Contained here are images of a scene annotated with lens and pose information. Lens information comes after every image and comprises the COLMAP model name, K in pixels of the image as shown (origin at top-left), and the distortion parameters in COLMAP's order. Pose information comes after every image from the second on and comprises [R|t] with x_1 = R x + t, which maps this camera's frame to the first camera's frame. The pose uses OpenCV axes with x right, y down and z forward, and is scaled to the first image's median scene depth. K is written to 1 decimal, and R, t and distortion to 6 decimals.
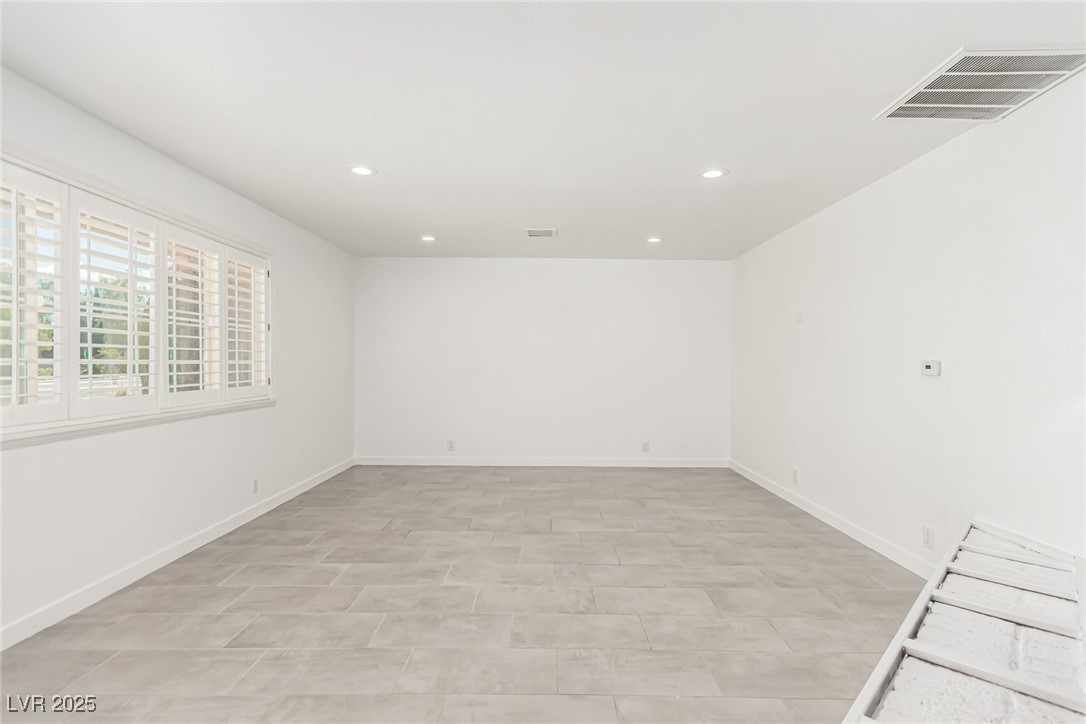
lens RADIAL K [[512.6, 0, 550.2], [0, 512.6, 356.7], [0, 0, 1]] dist [0.008747, 0.000137]
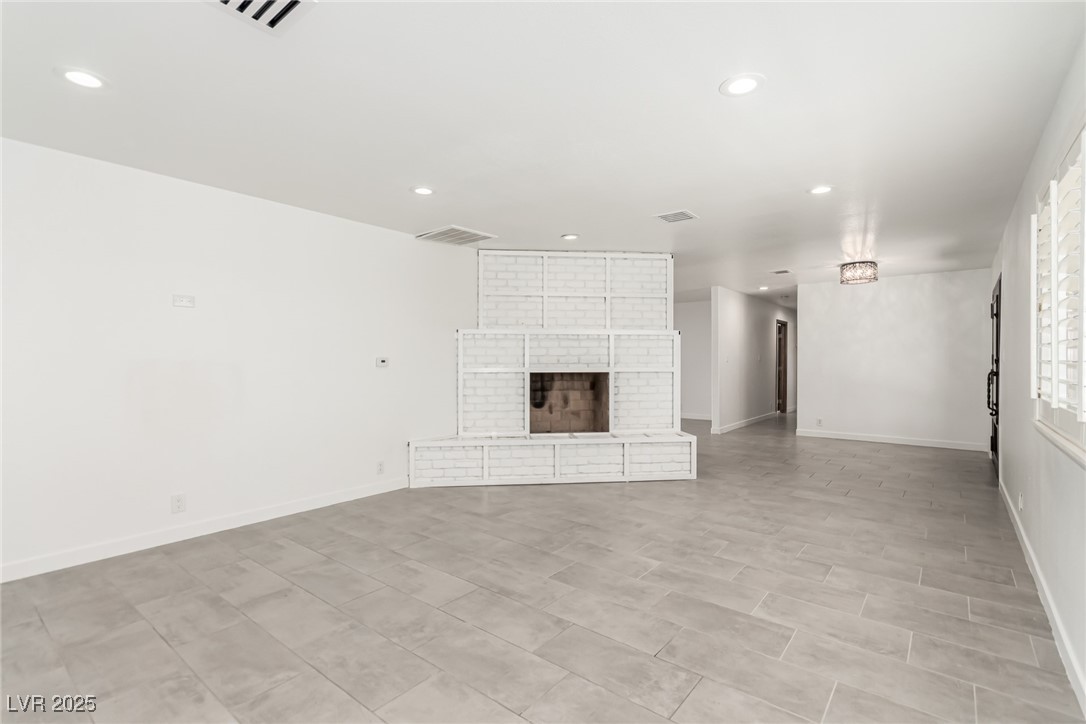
lens RADIAL K [[512.6, 0, 544.2], [0, 512.6, 359.8], [0, 0, 1]] dist [0.008747, 0.000137]
pose [[-0.774861, -0.005208, 0.632110, -0.644483], [-0.014103, 0.999860, -0.009050, 0.020693], [-0.631974, -0.015927, -0.774826, 1.833930]]
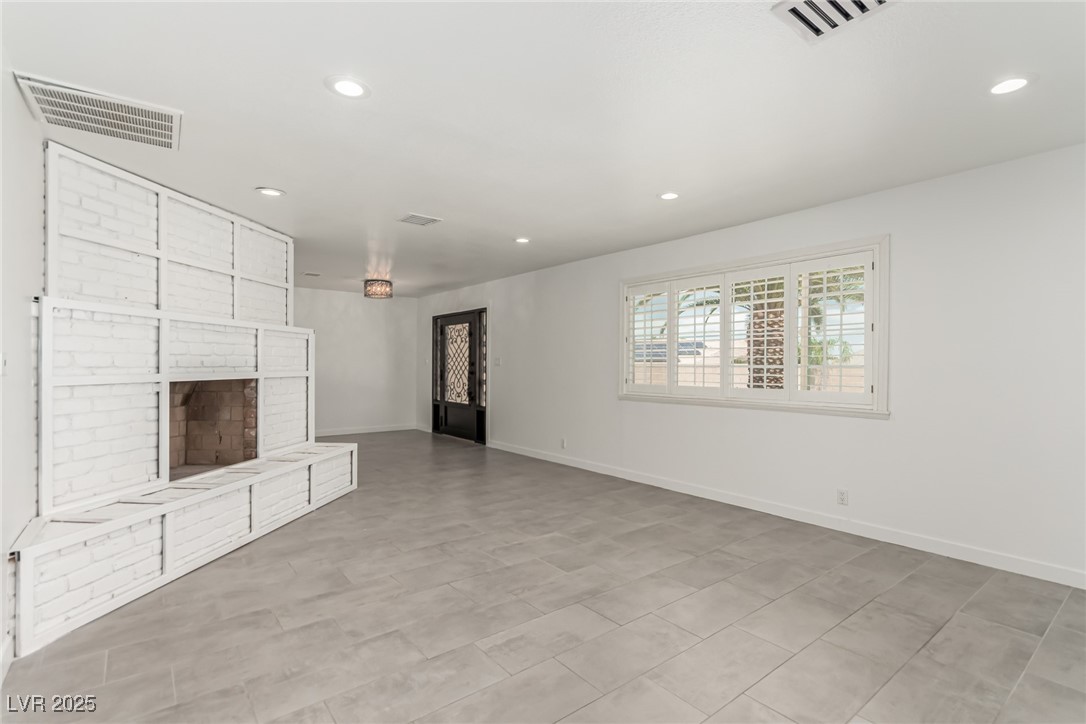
lens RADIAL K [[512.6, 0, 557.7], [0, 512.6, 359.4], [0, 0, 1]] dist [0.008747, 0.000137]
pose [[-0.776623, -0.017267, -0.629729, 0.571167], [-0.001640, 0.999676, -0.025388, 0.028247], [0.629963, -0.018684, -0.776400, 1.852069]]
